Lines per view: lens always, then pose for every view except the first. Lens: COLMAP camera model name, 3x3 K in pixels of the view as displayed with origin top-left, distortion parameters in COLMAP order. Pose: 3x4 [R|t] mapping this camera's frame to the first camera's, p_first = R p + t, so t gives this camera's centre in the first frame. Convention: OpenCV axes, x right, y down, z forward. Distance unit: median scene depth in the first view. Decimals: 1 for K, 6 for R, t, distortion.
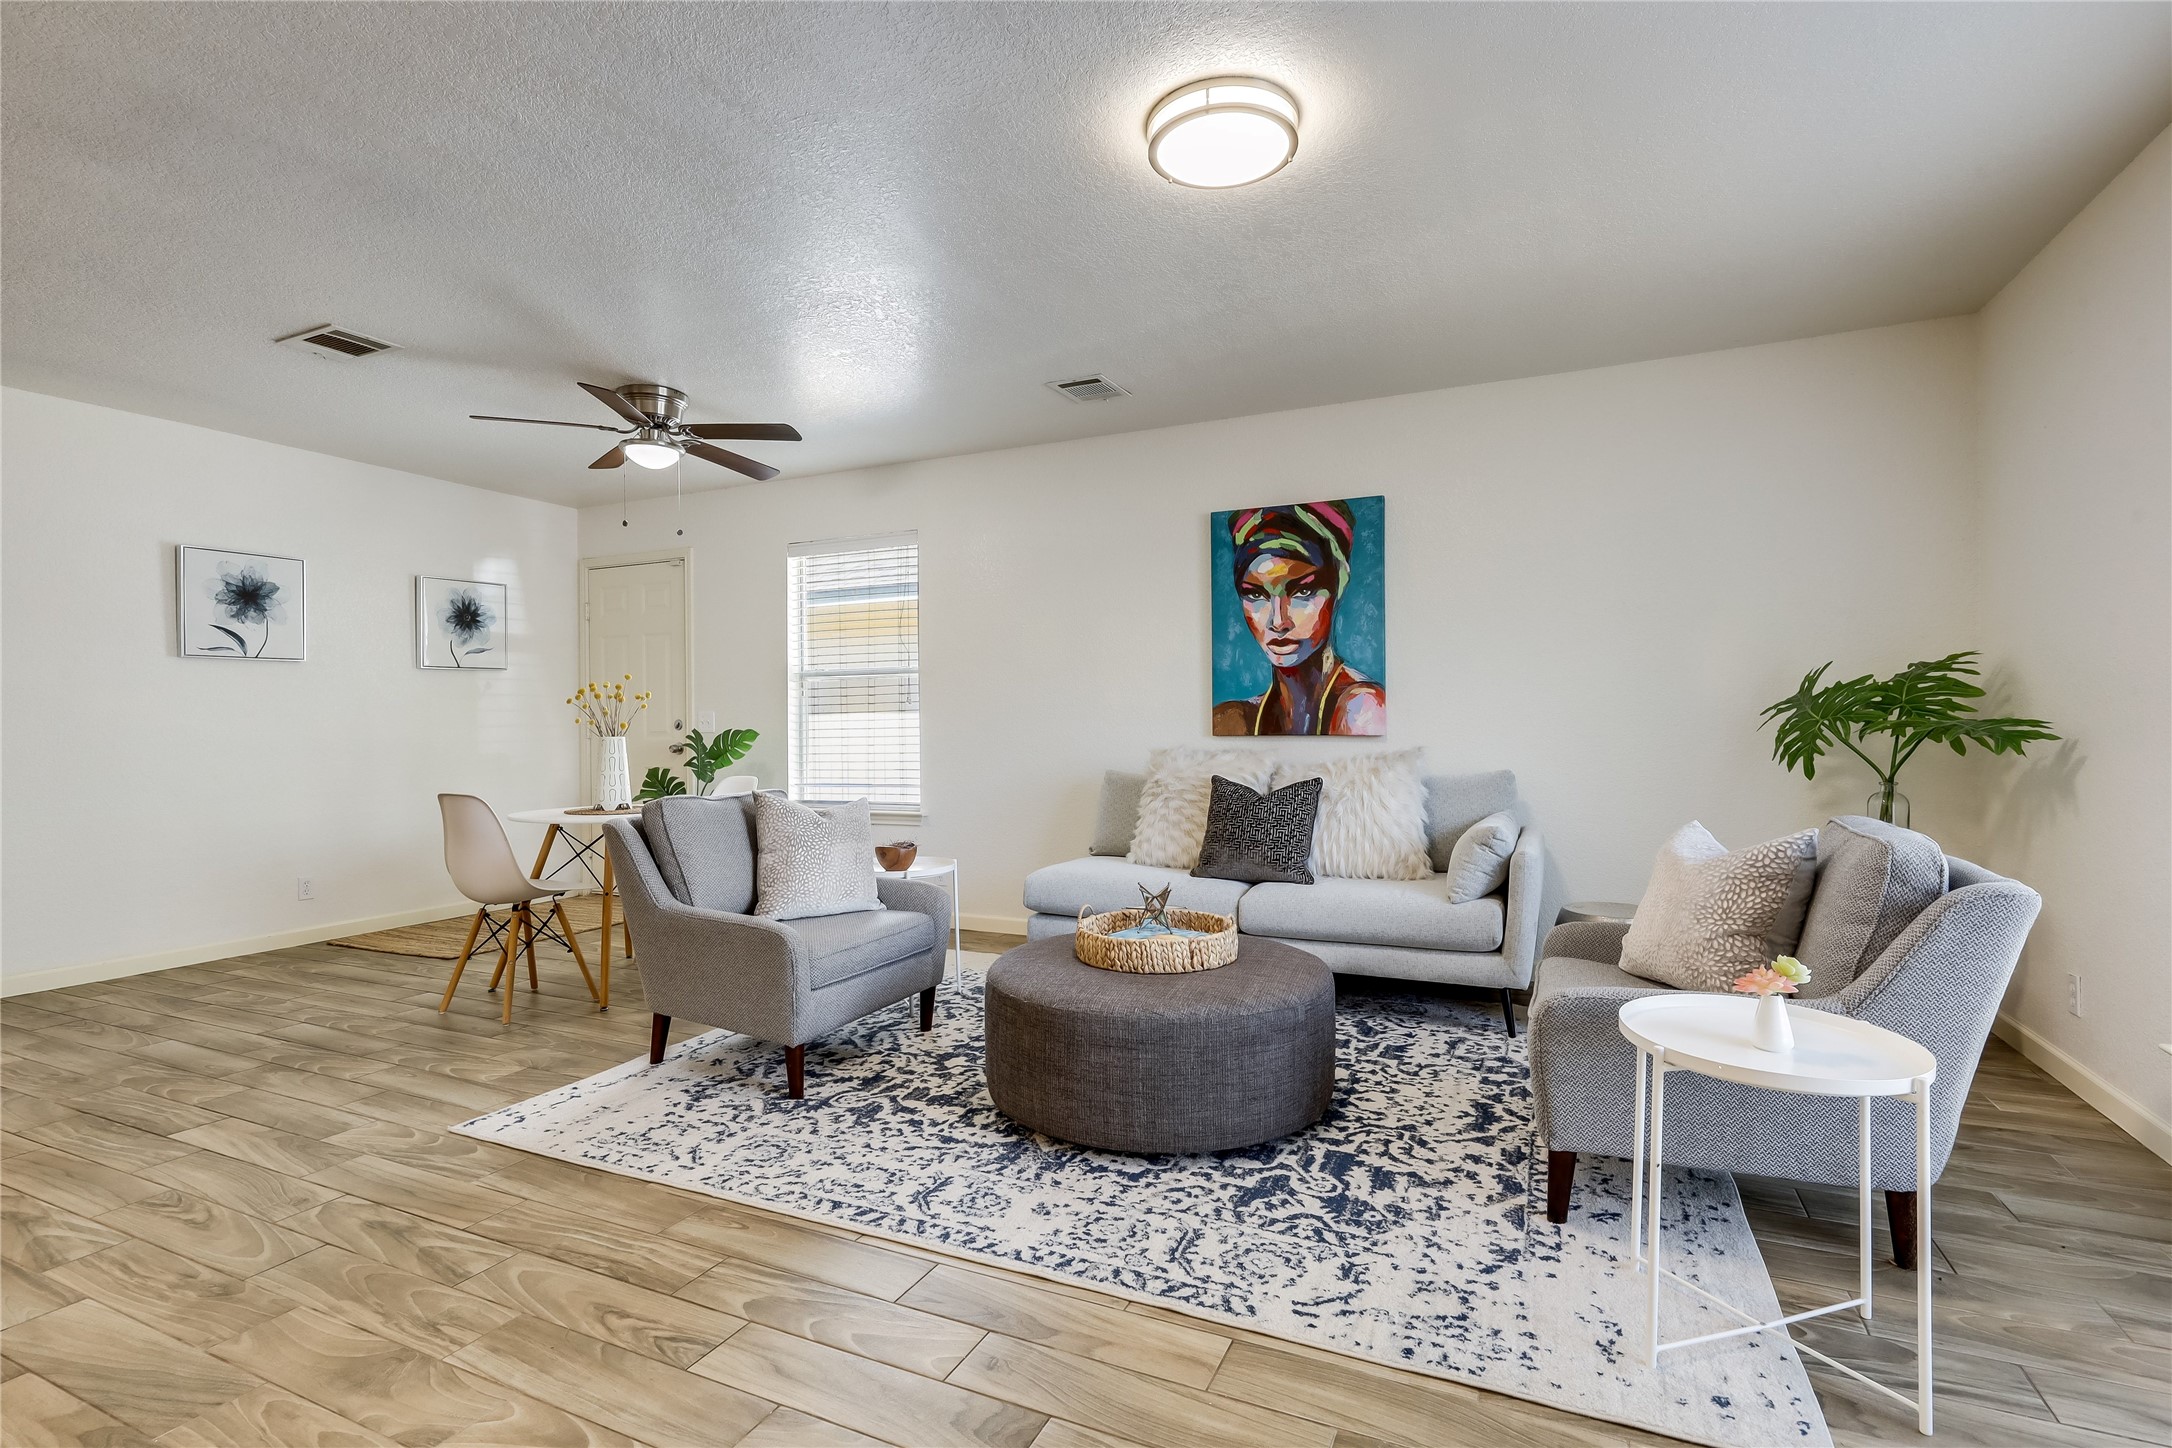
lens RADIAL K [[1030.4, 0, 1084.2], [0, 1030.4, 730.5], [0, 0, 1]] dist [-0.000302, -0.000137]
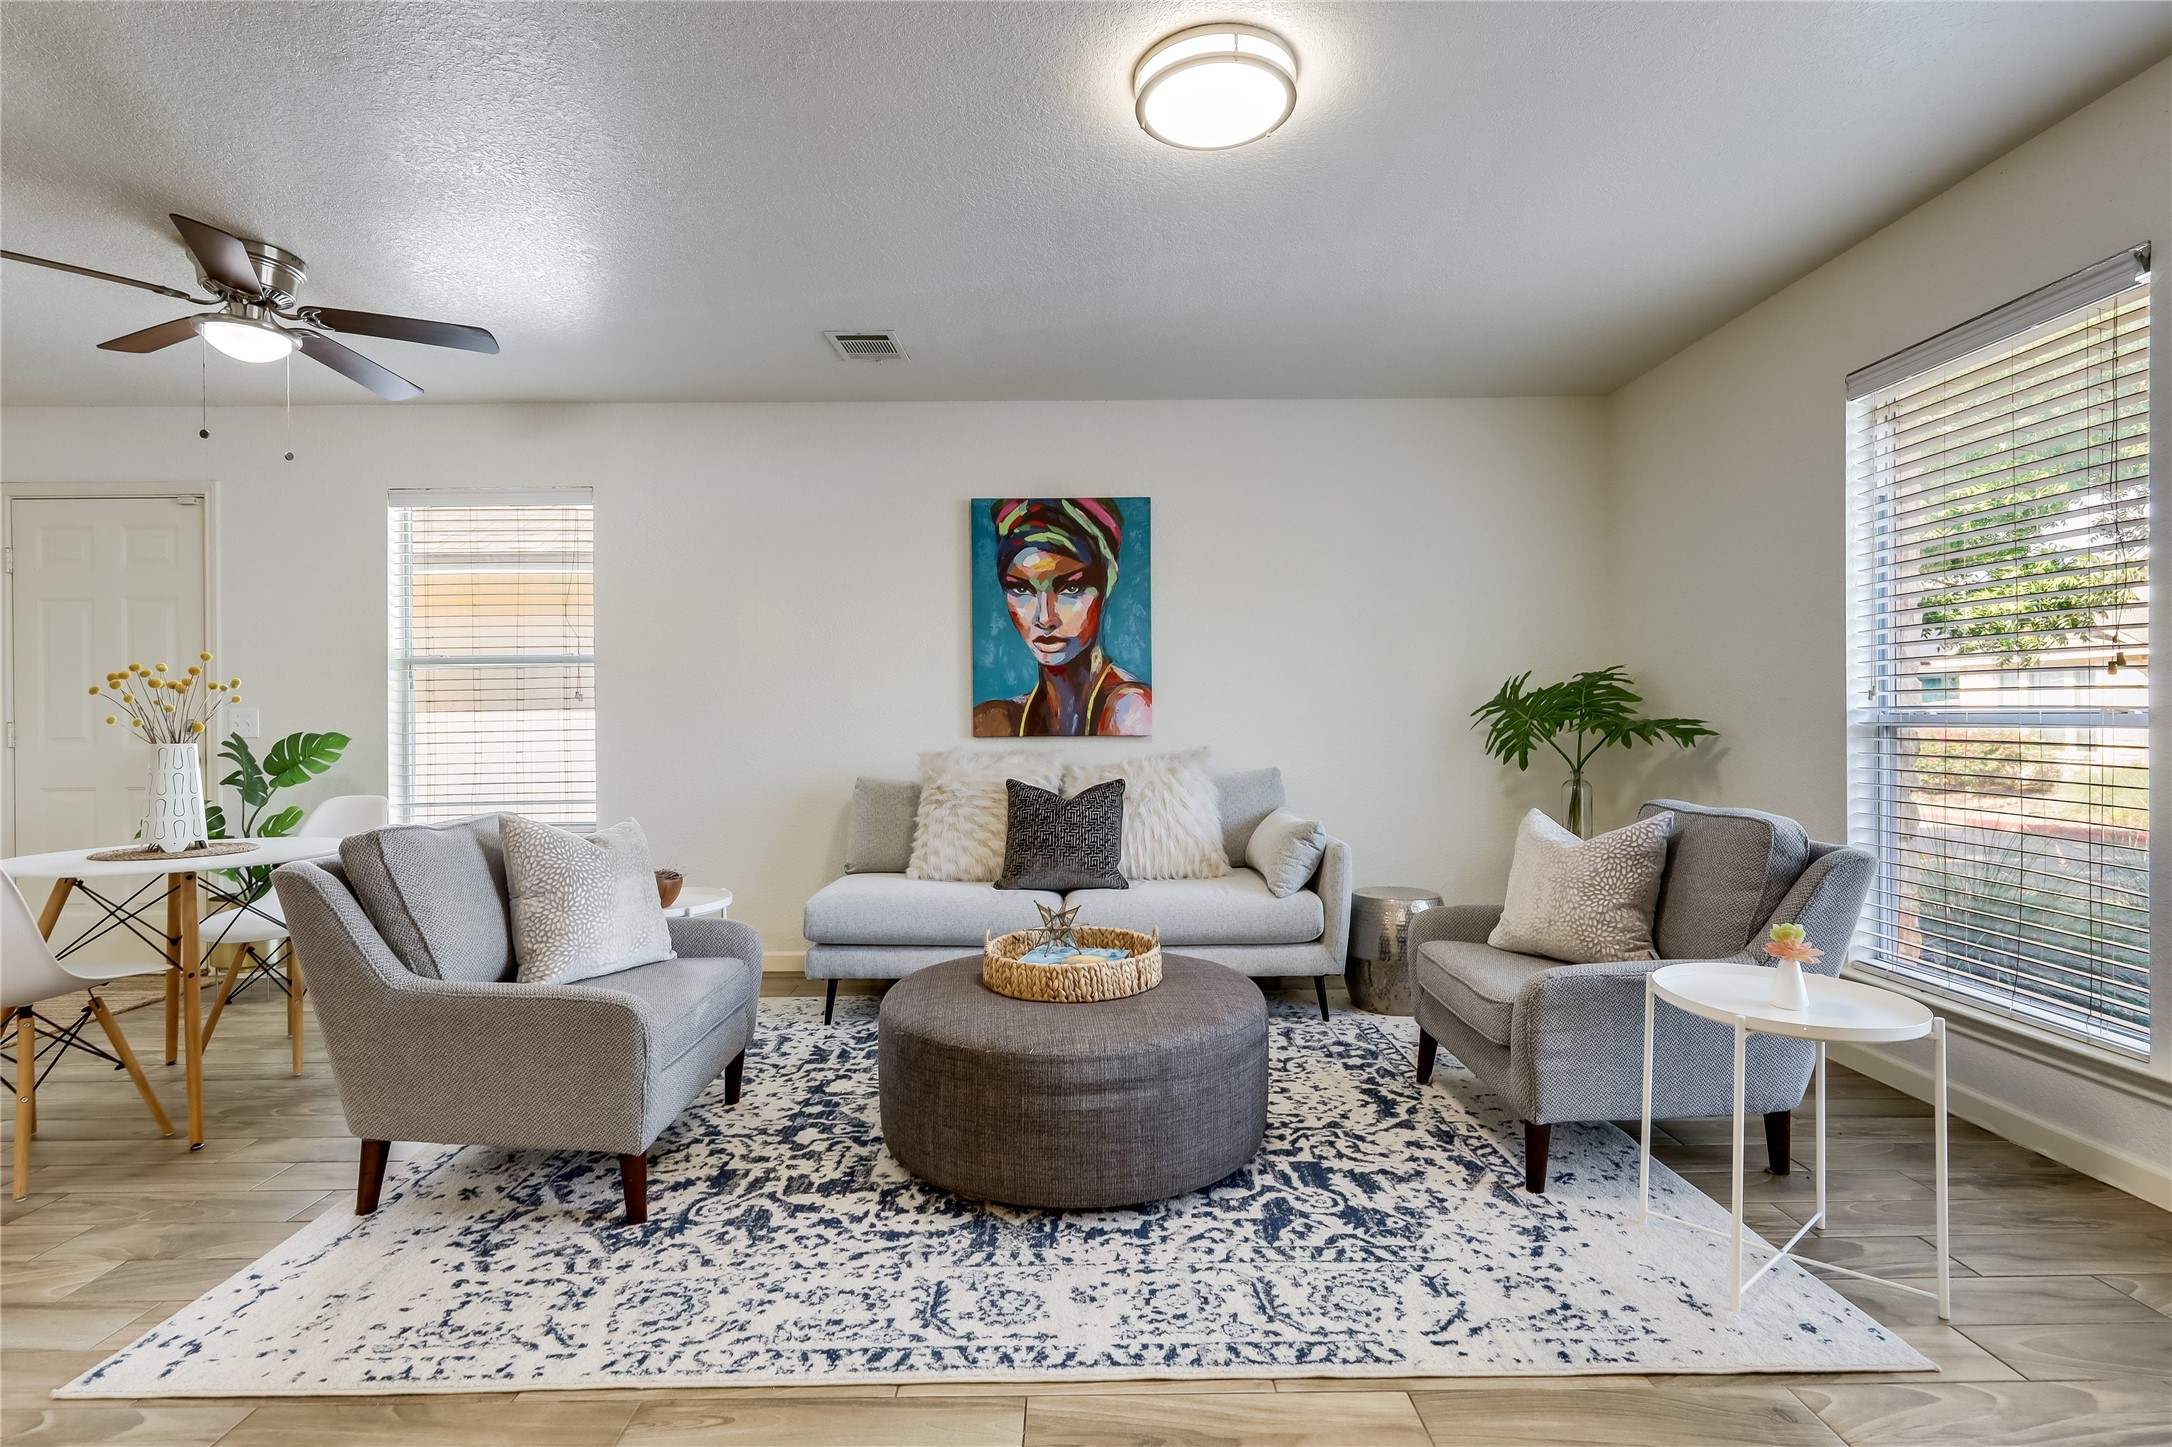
lens RADIAL K [[1037.2, 0, 1086.0], [0, 1037.2, 723.5], [0, 0, 1]] dist [0.000397, 0.000192]
pose [[0.901087, -0.000253, 0.433639, -0.270550], [0.004385, 0.999954, -0.008529, 0.001752], [-0.433617, 0.009587, 0.901046, 0.151342]]
